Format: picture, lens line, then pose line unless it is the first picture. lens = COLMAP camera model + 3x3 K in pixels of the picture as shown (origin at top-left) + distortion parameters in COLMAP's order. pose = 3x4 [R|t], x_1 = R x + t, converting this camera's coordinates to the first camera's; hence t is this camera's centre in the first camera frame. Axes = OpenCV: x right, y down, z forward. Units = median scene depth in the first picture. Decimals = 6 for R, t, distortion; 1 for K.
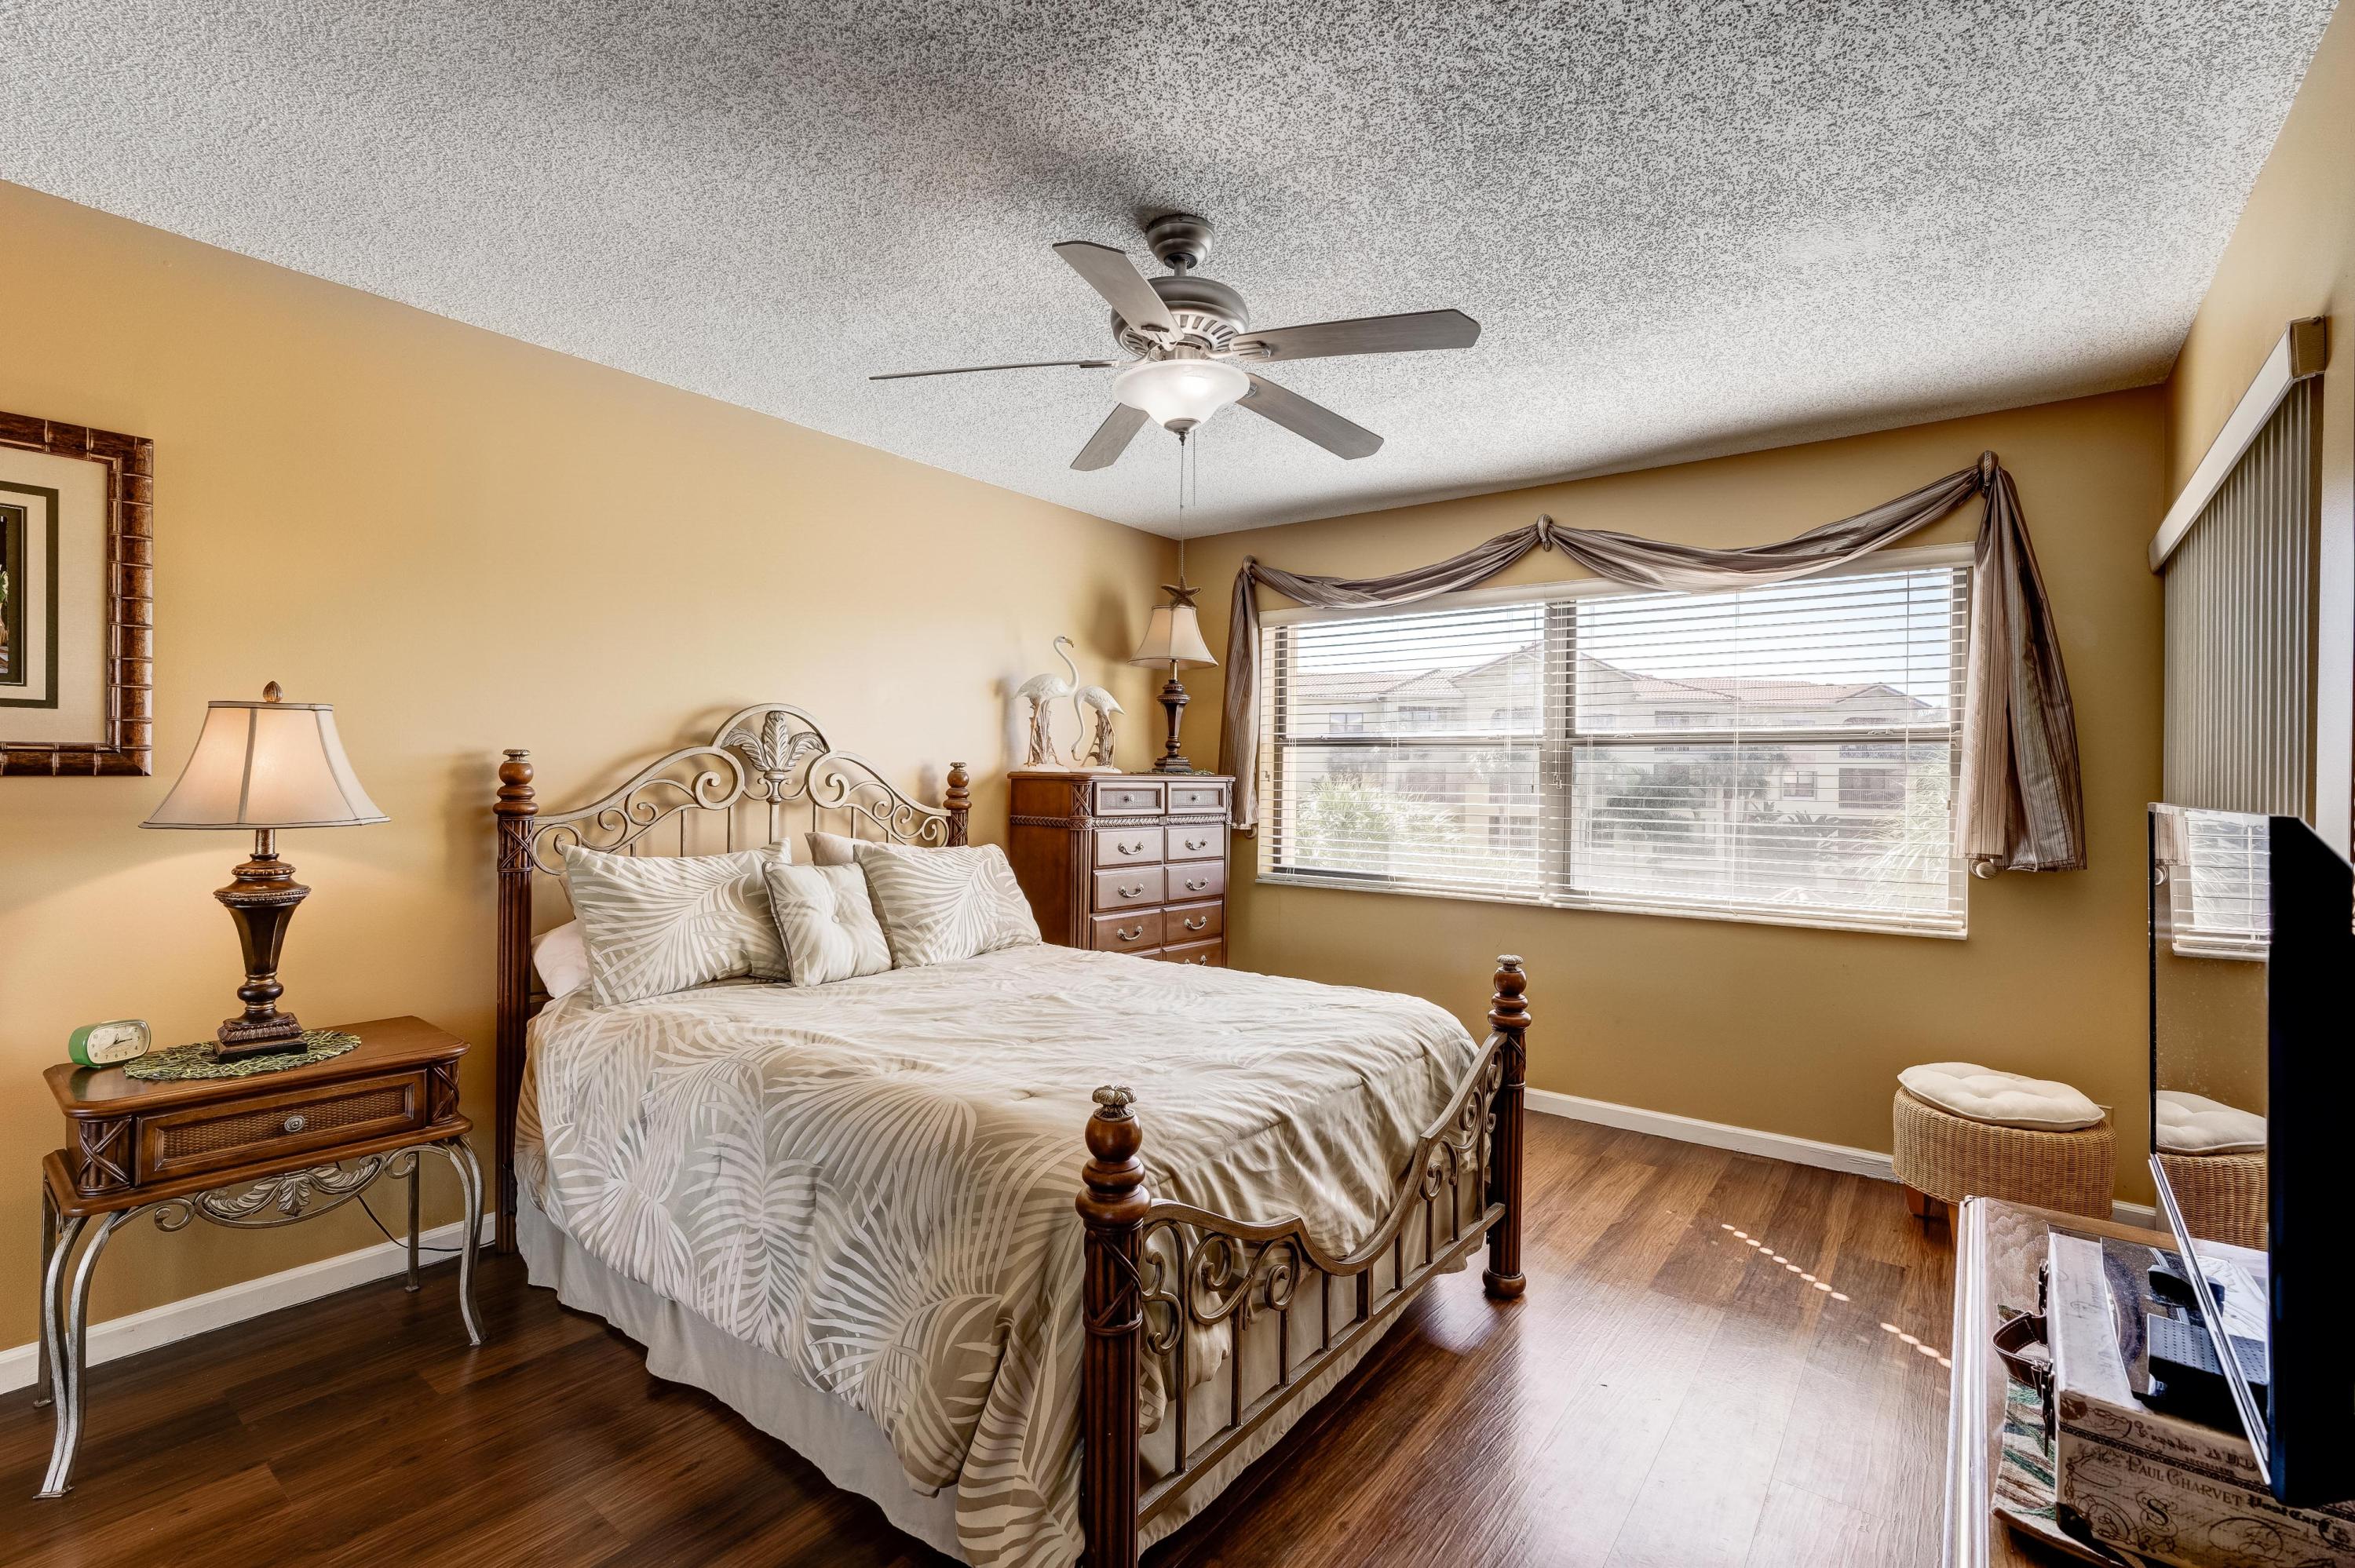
lens RADIAL K [[1050.8, 0, 1176.9], [0, 1050.8, 779.6], [0, 0, 1]] dist [-0.006476, 0.001283]
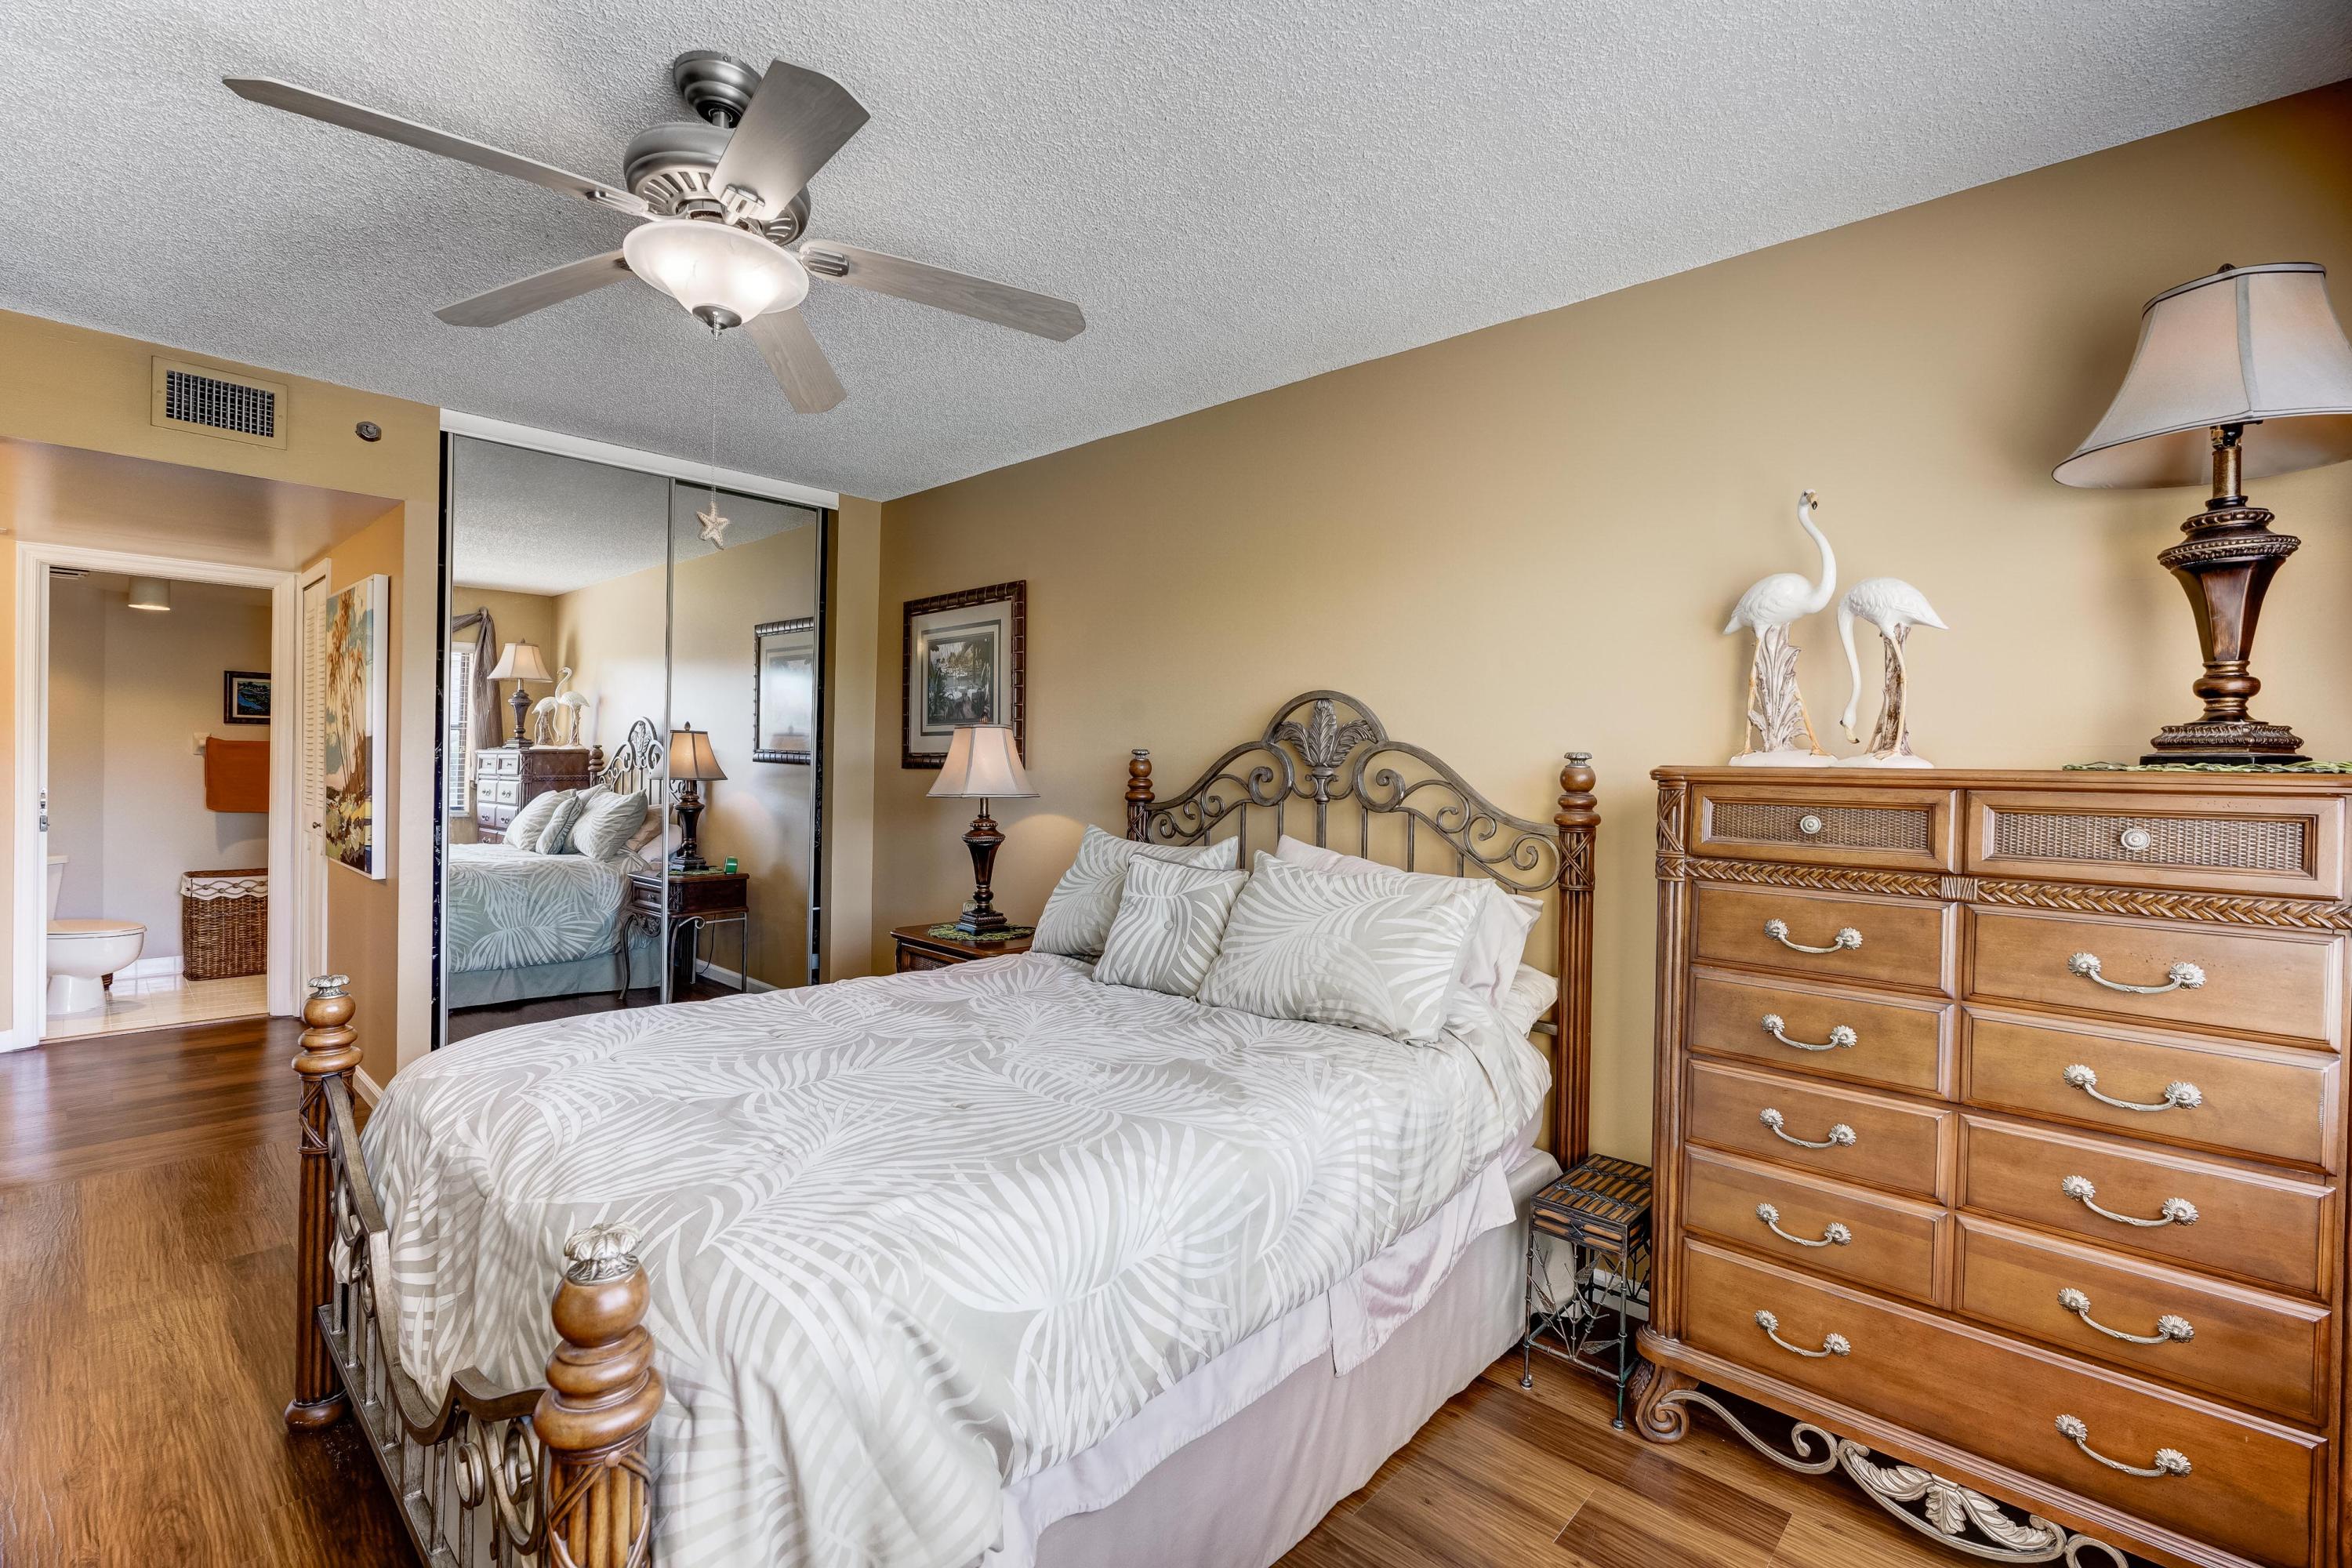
lens RADIAL K [[1049.6, 0, 1175.4], [0, 1049.6, 779.6], [0, 0, 1]] dist [-0.006476, 0.001283]
pose [[-0.099935, 0.031655, -0.994490, 0.797918], [0.009118, 0.999481, 0.030898, -0.039068], [0.994952, -0.005980, -0.100172, 1.459033]]
